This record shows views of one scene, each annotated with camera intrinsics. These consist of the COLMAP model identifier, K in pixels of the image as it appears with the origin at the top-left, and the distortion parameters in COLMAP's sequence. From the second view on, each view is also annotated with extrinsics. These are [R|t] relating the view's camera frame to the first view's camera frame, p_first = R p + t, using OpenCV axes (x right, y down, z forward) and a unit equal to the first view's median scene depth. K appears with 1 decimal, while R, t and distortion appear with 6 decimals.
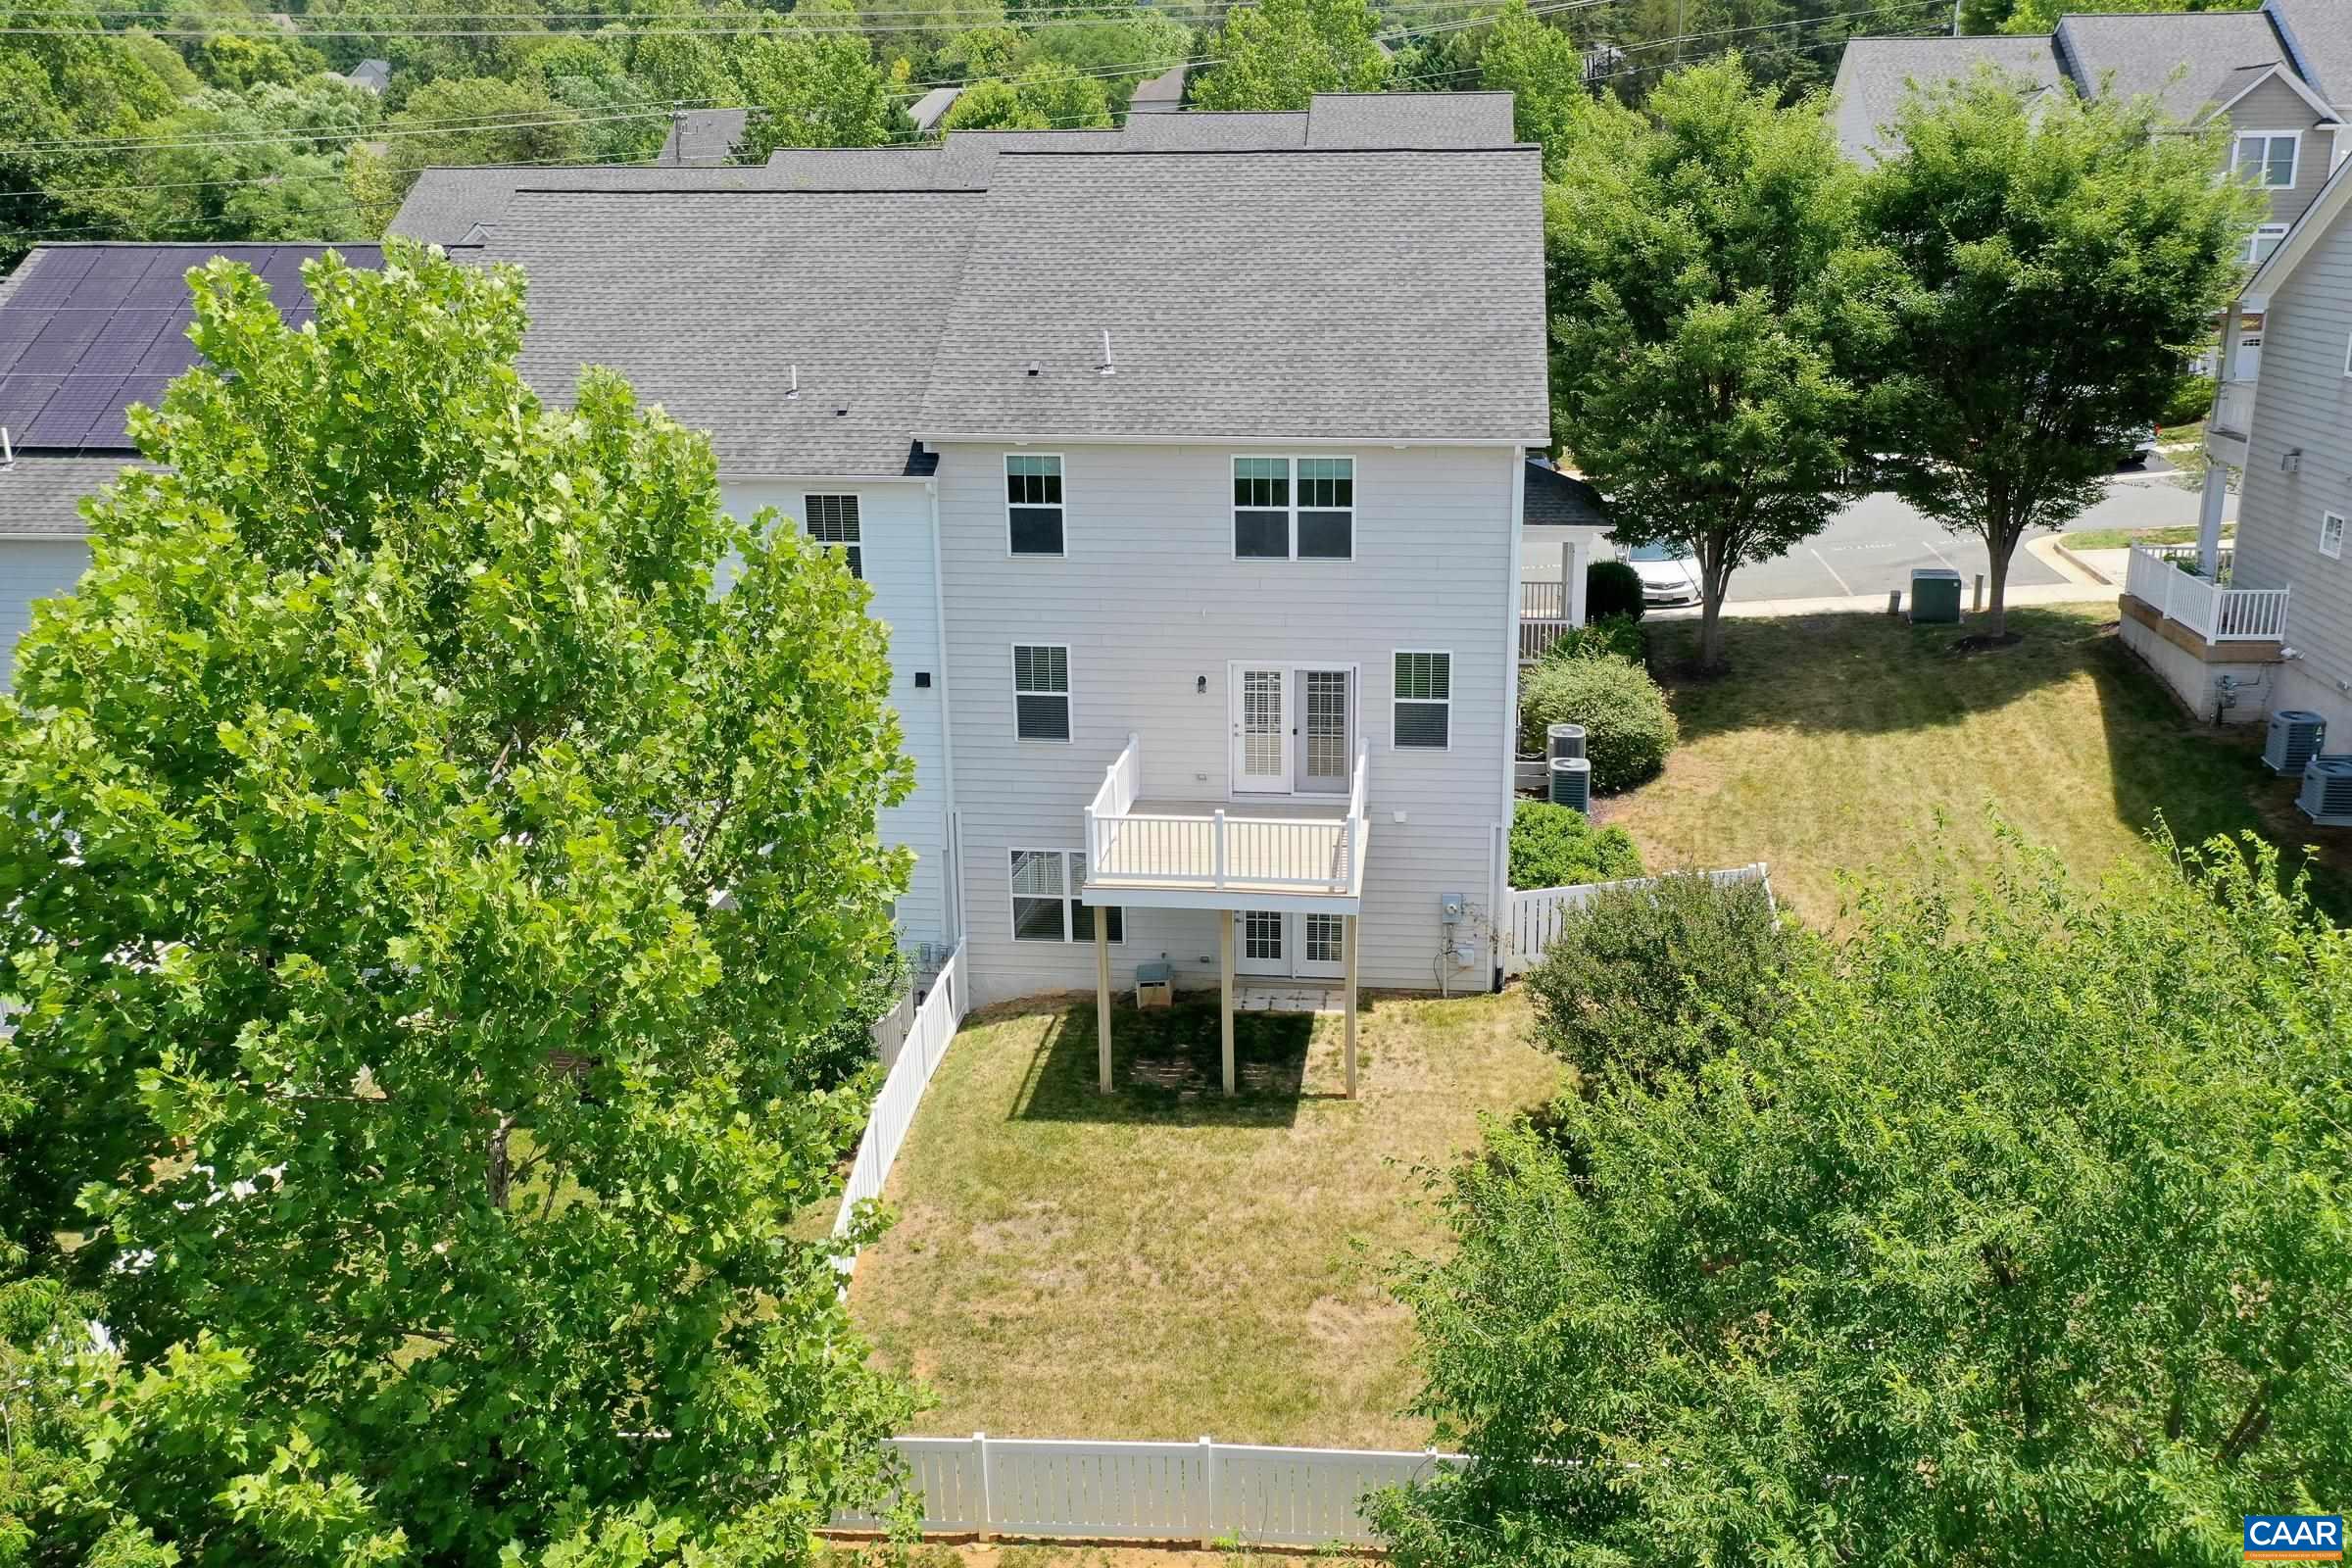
lens RADIAL K [[1969.8, 0, 1190.3], [0, 1969.8, 754.7], [0, 0, 1]] dist [-0.002804, 0.004679]
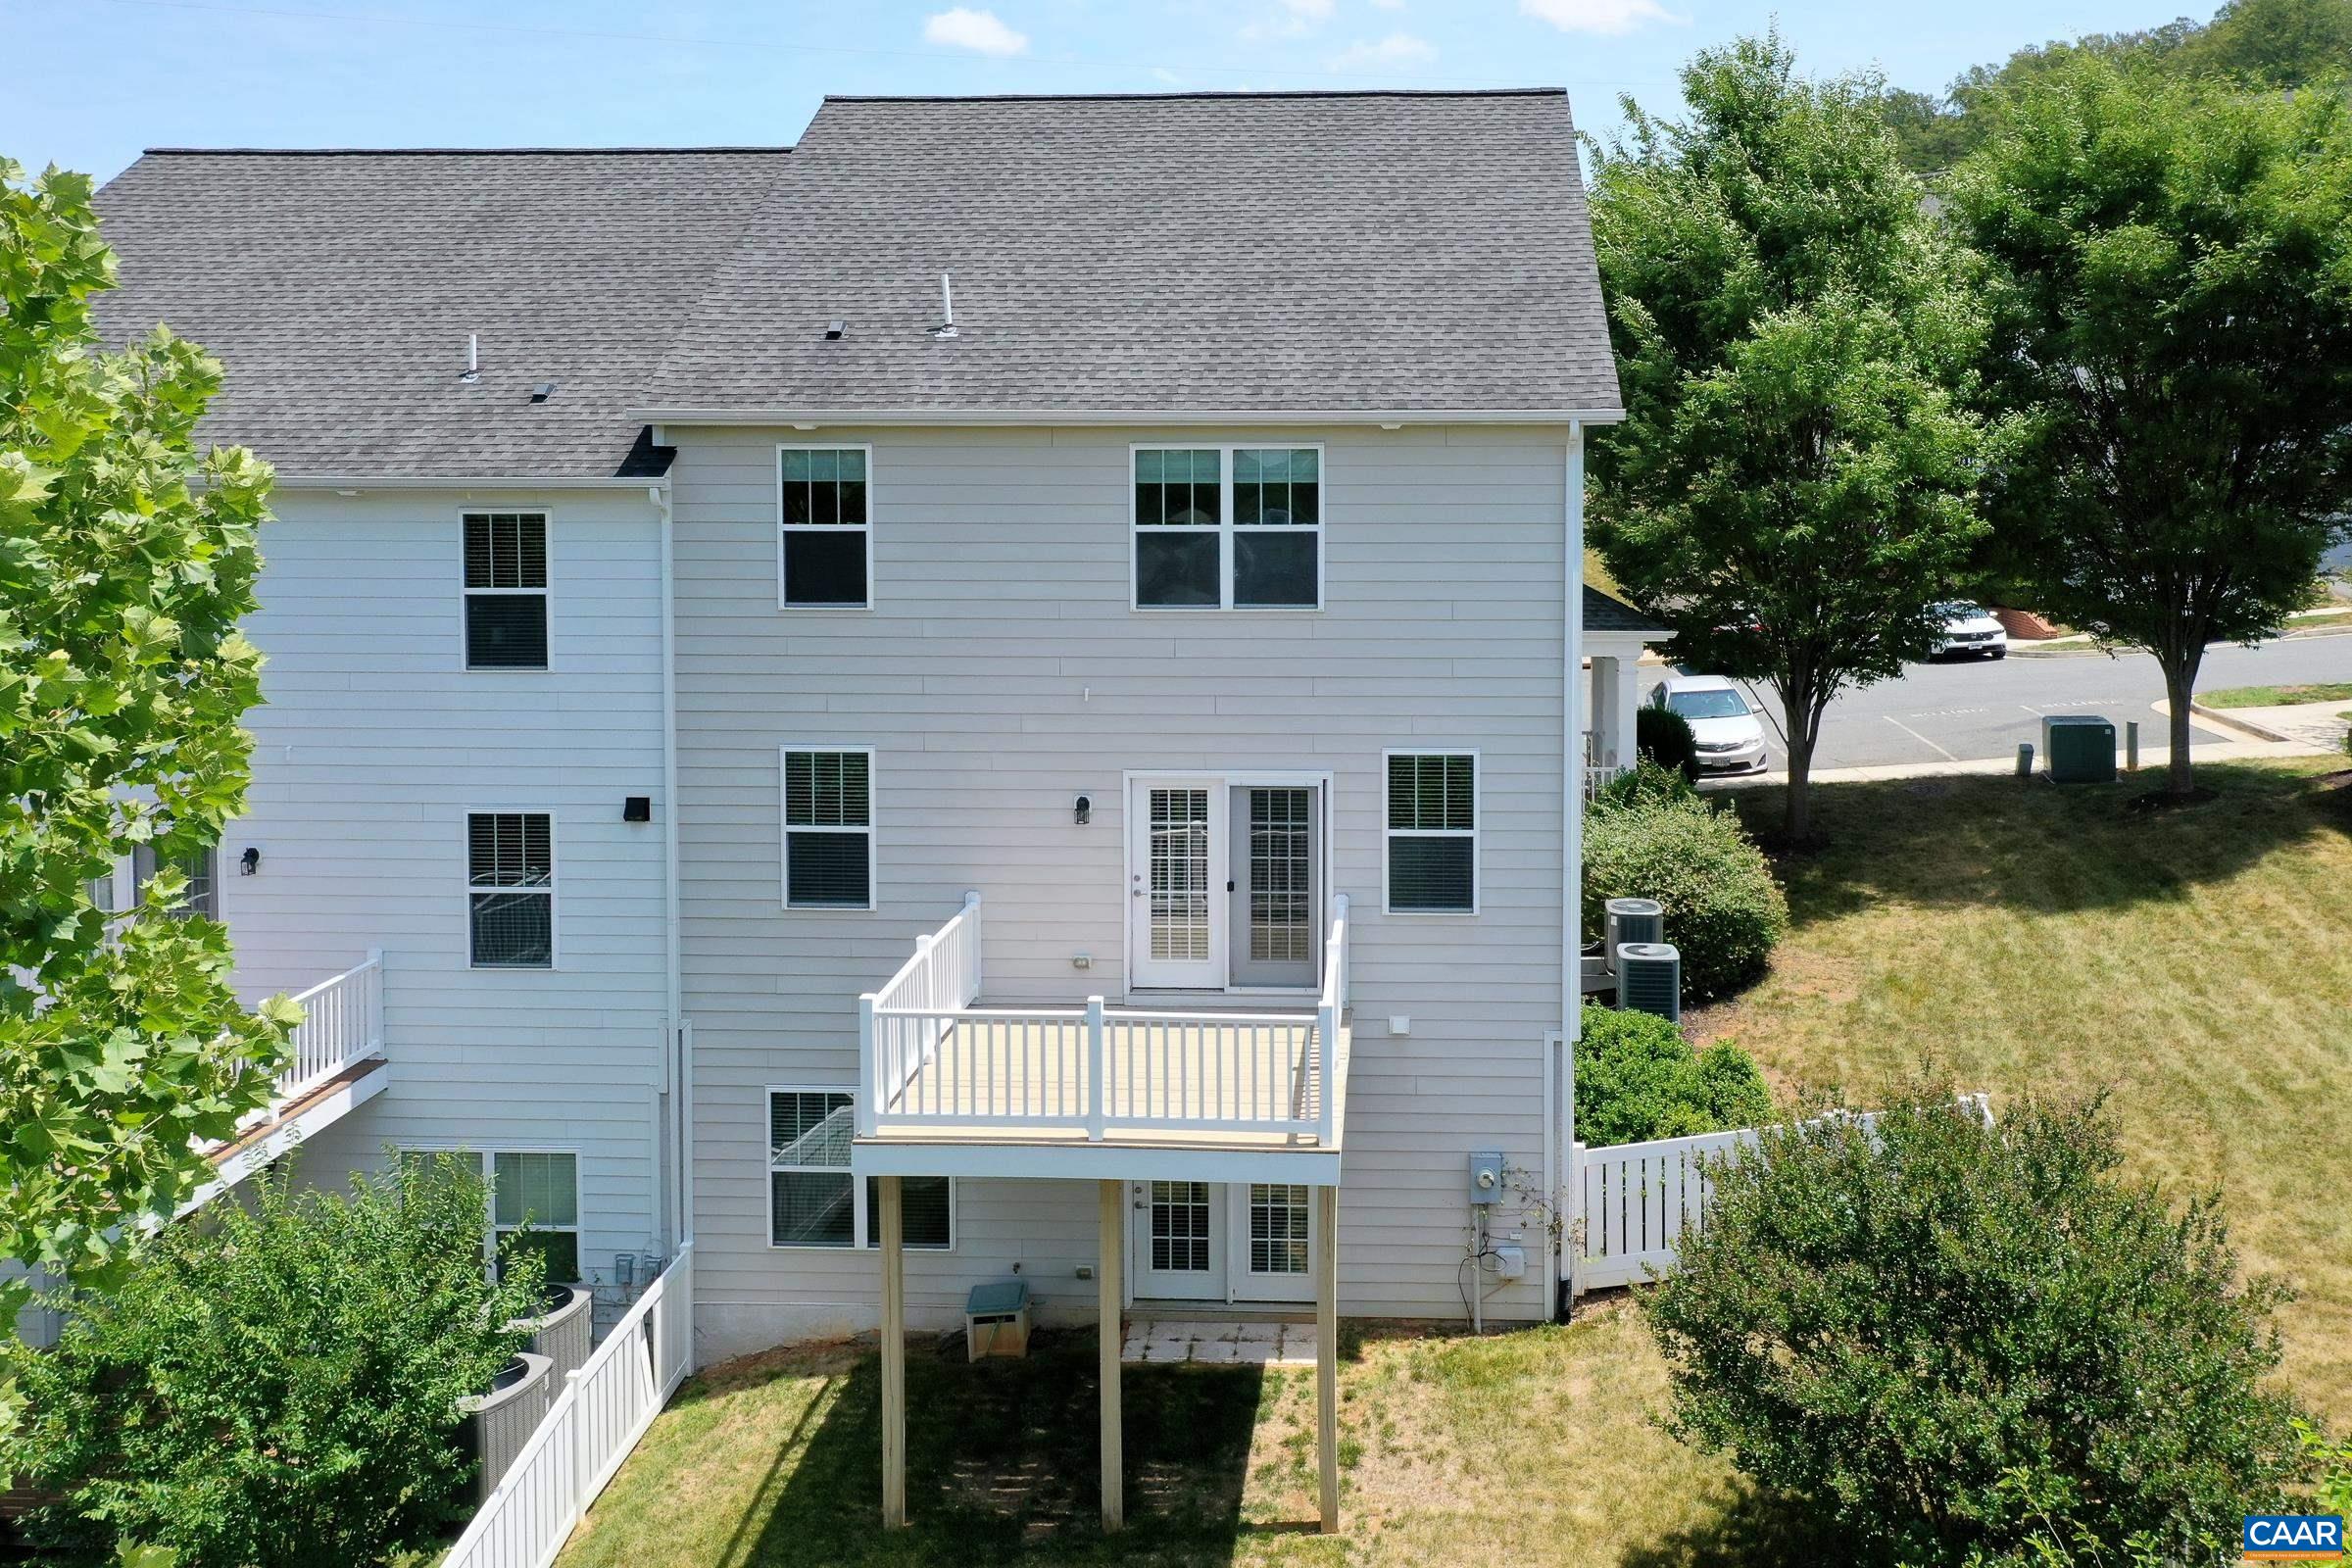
lens RADIAL K [[1968.2, 0, 1293.3], [0, 1968.2, 555.1], [0, 0, 1]] dist [0.000763, 0.003109]
pose [[0.997012, 0.010427, 0.076539, 0.024039], [0.008558, 0.969838, -0.243601, 0.038920], [-0.076770, 0.243528, 0.966851, 0.367003]]
